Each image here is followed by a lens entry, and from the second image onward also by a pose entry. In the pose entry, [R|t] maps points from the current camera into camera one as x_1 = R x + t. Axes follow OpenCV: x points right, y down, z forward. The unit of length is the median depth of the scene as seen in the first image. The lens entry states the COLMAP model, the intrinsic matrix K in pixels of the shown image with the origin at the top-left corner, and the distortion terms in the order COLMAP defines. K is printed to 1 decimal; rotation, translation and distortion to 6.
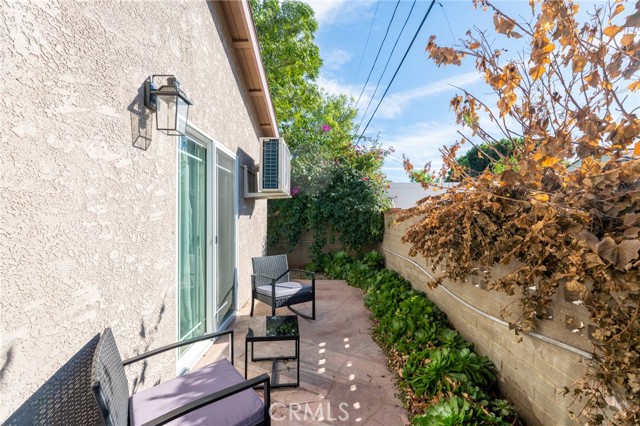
lens RADIAL K [[270.2, 0, 321.6], [0, 270.2, 216.4], [0, 0, 1]] dist [-0.002170, -0.000847]
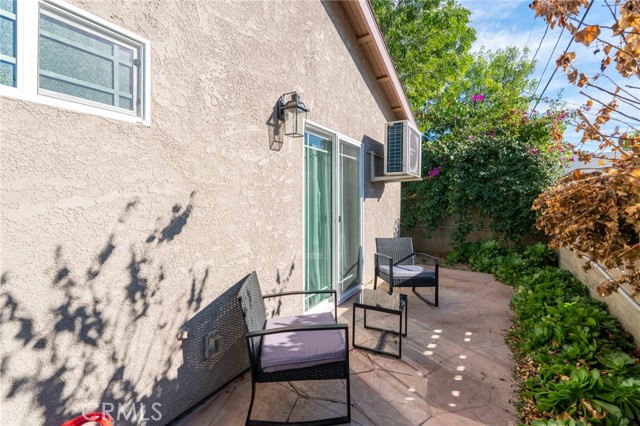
lens RADIAL K [[272.1, 0, 313.2], [0, 272.1, 208.9], [0, 0, 1]] dist [-0.001998, -0.000413]
pose [[0.850521, 0.019994, -0.525560, 0.133091], [-0.002144, 0.999401, 0.034549, 0.002669], [0.525936, -0.028258, 0.850055, -0.057870]]
